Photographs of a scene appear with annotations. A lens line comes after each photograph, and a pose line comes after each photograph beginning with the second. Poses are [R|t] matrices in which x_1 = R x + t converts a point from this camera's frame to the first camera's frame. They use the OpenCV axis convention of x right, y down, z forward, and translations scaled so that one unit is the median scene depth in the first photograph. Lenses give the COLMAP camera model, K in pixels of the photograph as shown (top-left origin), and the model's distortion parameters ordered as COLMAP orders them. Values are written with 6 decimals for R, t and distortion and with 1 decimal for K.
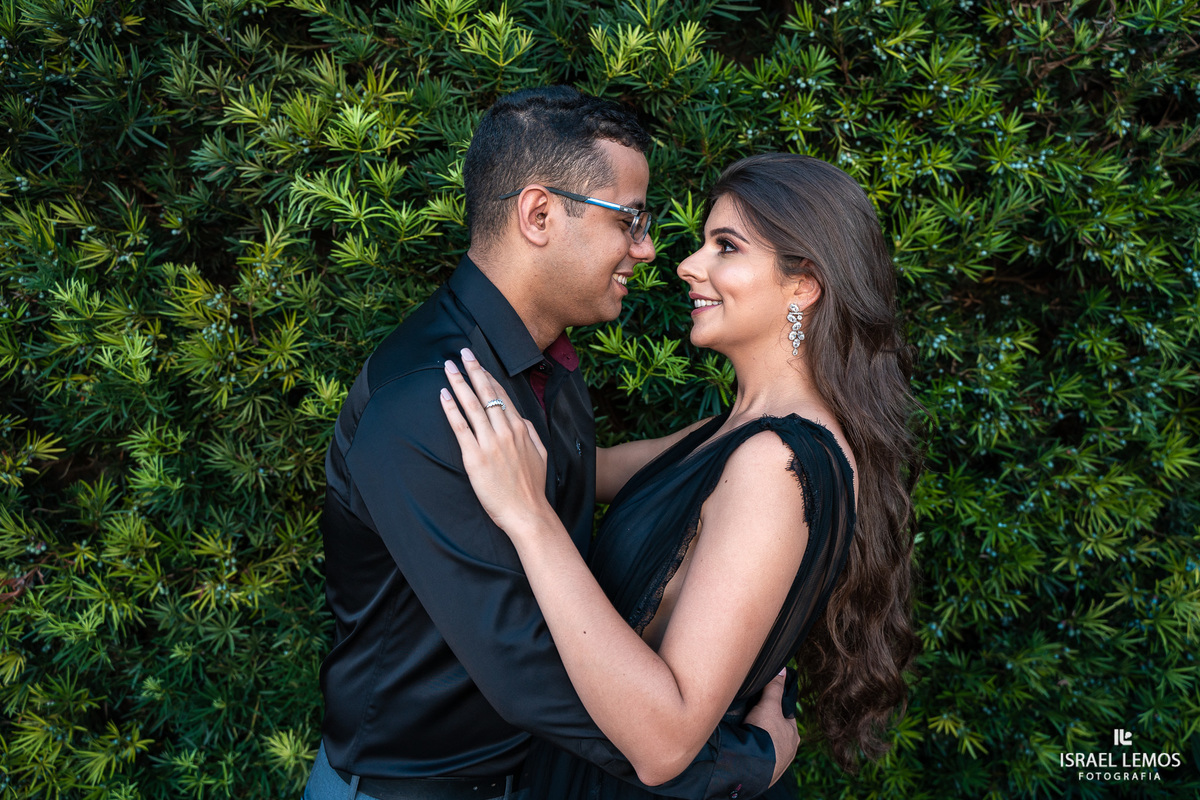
lens RADIAL K [[953.2, 0, 600.5], [0, 953.2, 399.7], [0, 0, 1]] dist [-0.098054, 0.051299]
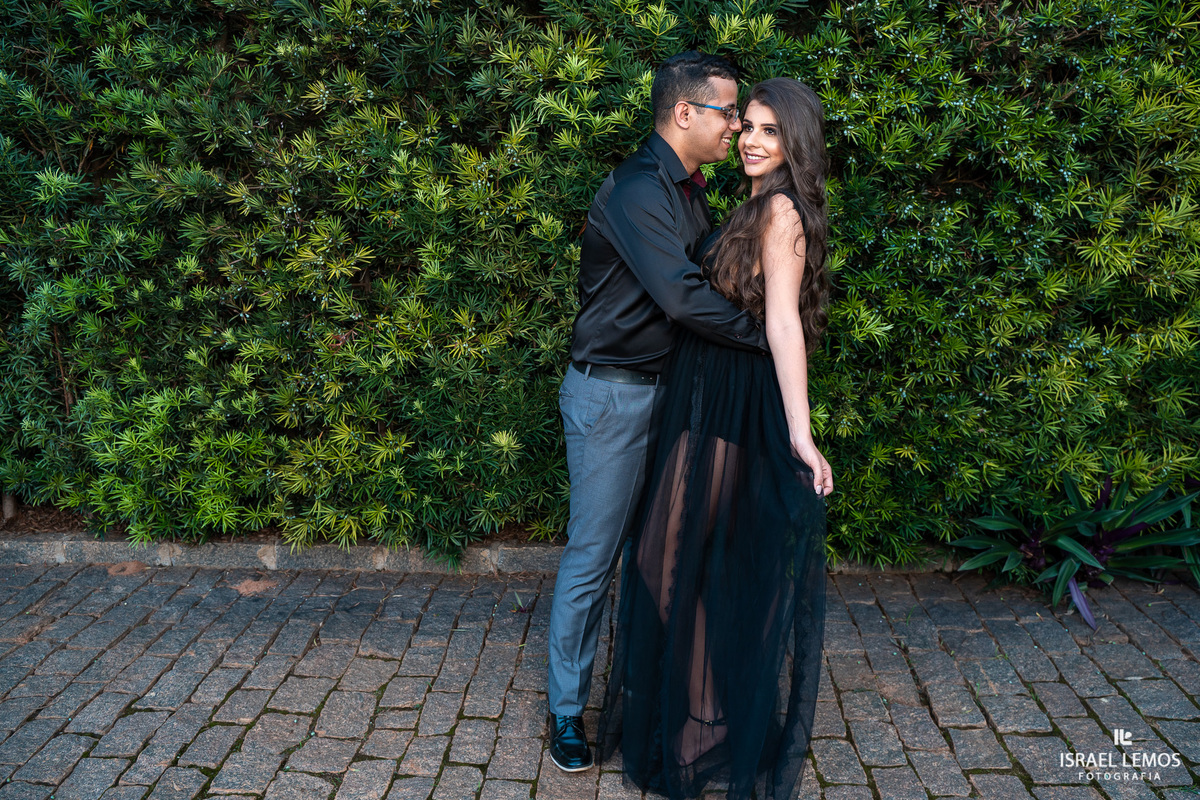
lens RADIAL K [[953.2, 0, 605.7], [0, 953.2, 403.3], [0, 0, 1]] dist [-0.098054, 0.051299]
pose [[0.996403, 0.052130, -0.066810, -0.046276], [-0.048870, 0.997576, 0.049529, 0.231993], [0.069230, -0.046086, 0.996536, -0.734201]]
